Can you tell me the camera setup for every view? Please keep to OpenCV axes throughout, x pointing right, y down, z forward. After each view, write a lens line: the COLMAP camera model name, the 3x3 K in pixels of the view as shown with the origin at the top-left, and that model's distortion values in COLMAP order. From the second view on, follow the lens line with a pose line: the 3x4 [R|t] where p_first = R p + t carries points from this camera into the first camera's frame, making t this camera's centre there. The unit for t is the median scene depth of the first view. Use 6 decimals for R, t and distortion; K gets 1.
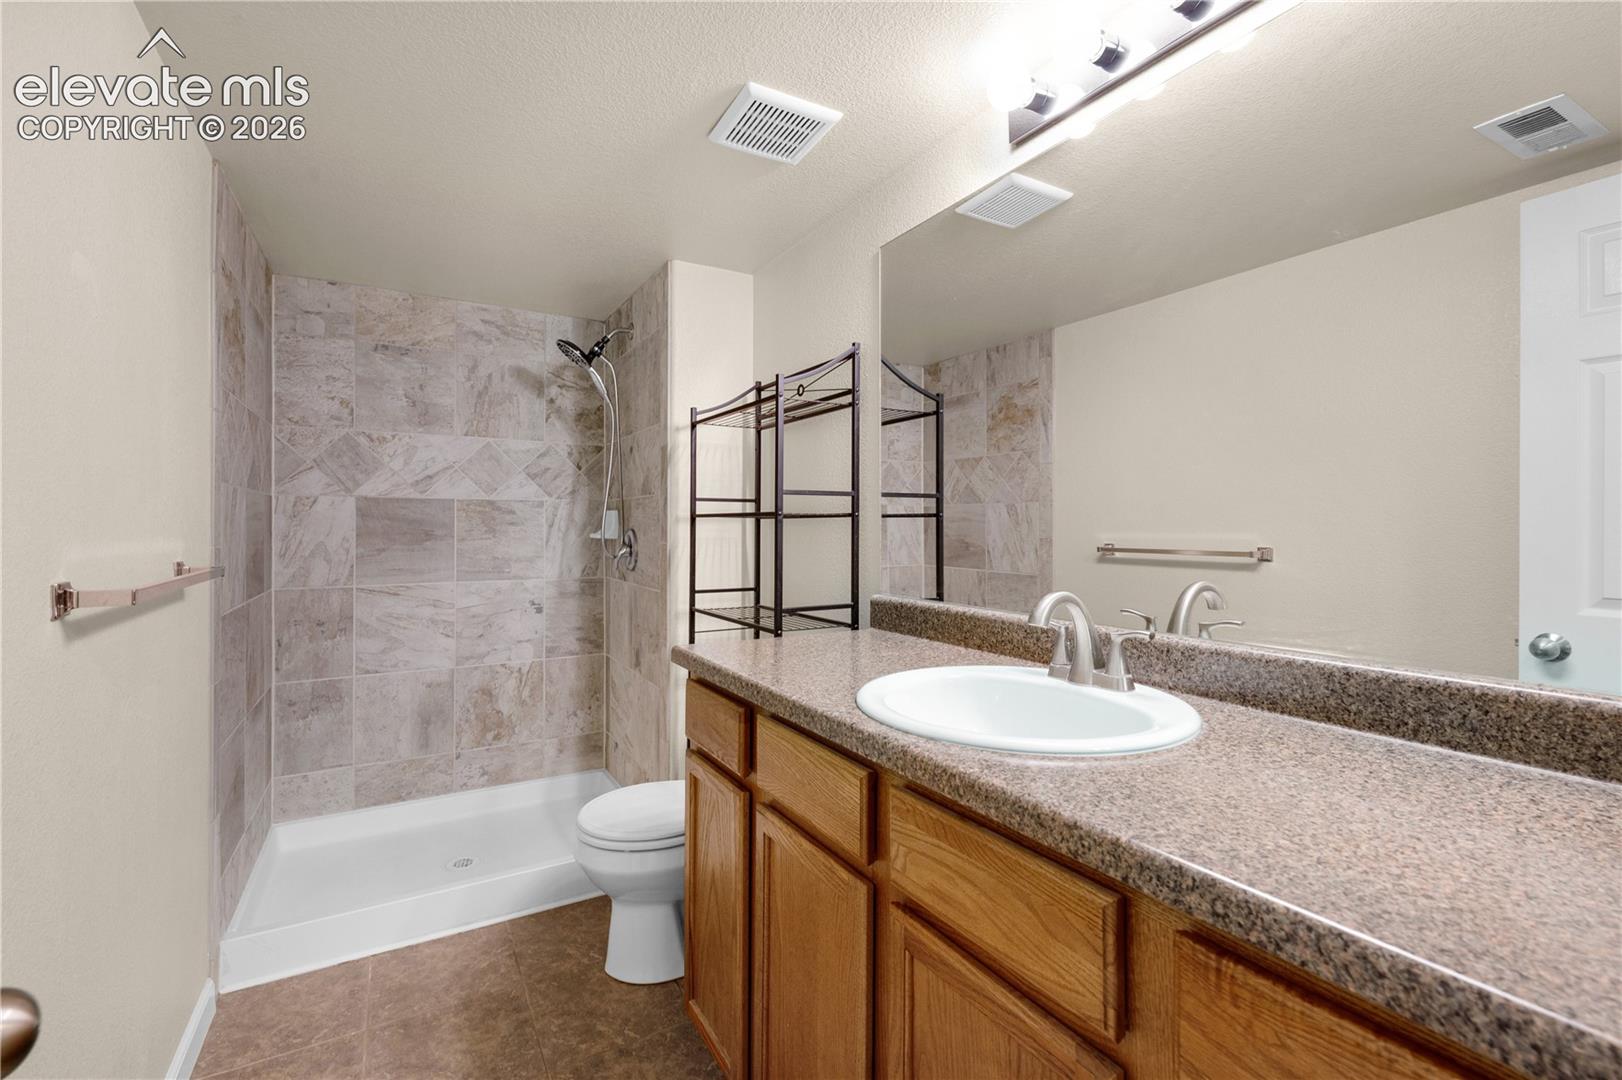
lens RADIAL K [[709.8, 0, 806.9], [0, 709.8, 526.9], [0, 0, 1]] dist [-0.000298, -0.000593]
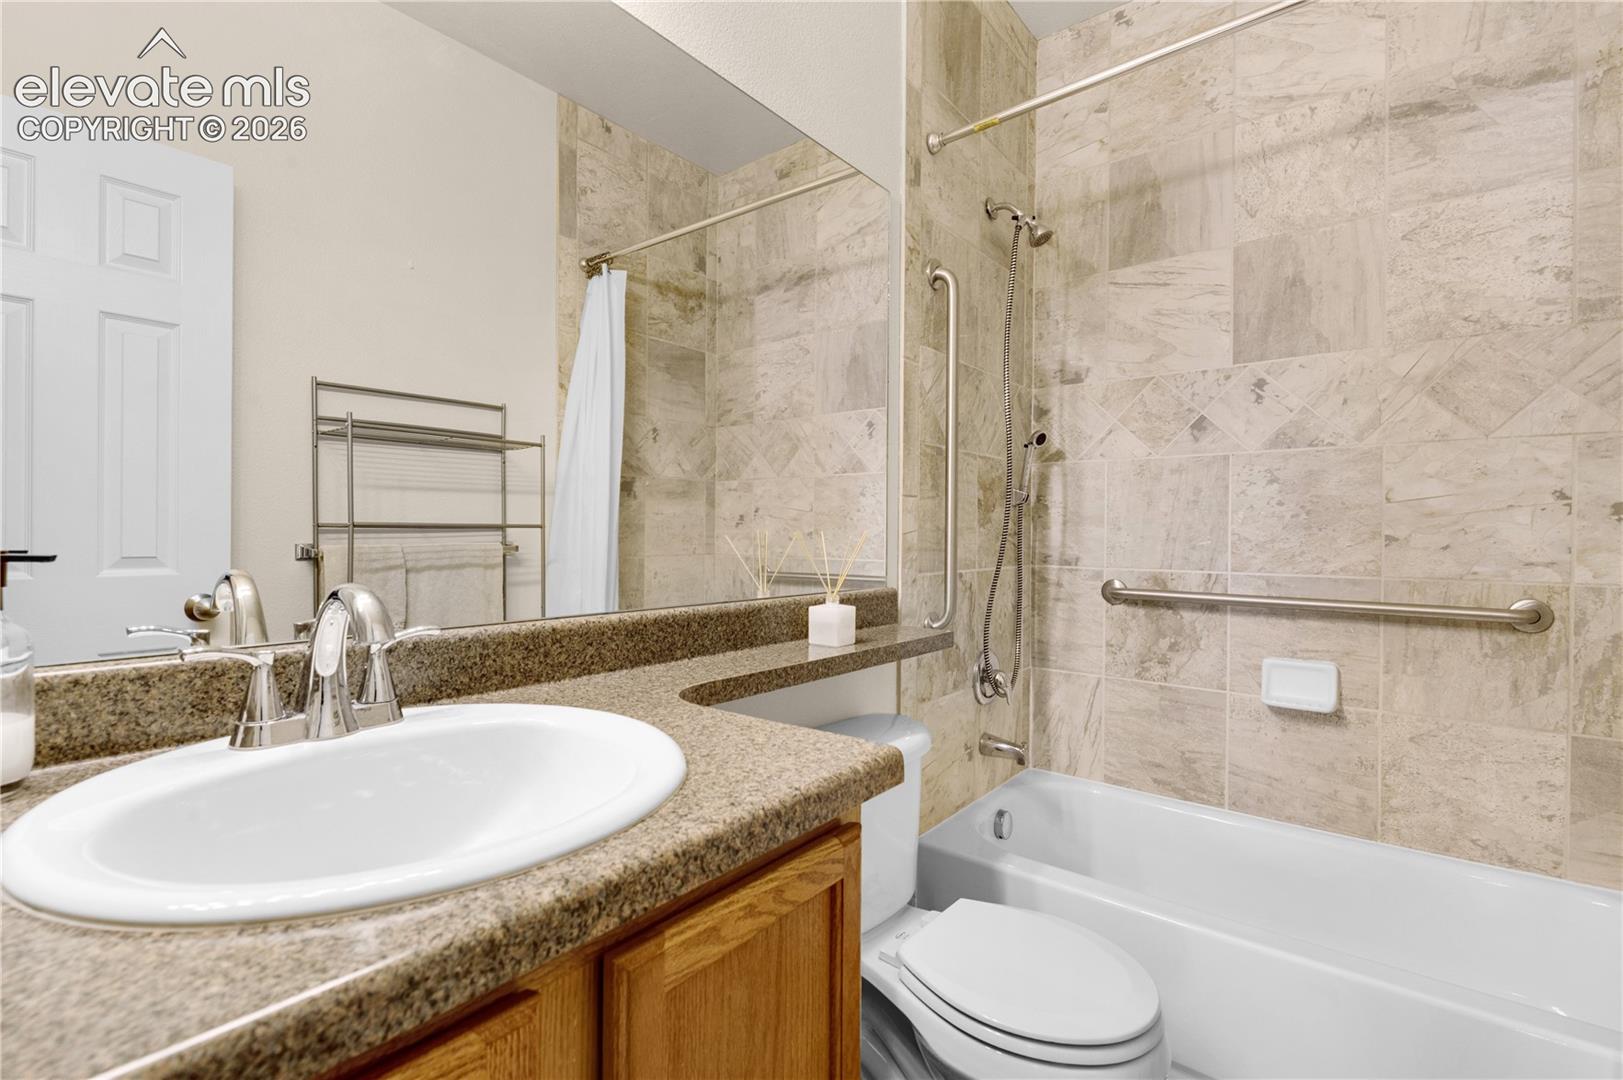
lens RADIAL K [[710.2, 0, 807.4], [0, 710.2, 526.9], [0, 0, 1]] dist [-0.000298, -0.000593]
pose [[-0.328611, -0.001511, 0.944464, -0.244743], [-0.008752, 0.999961, -0.001446, 0.052093], [-0.944425, -0.008741, -0.328612, 0.847283]]
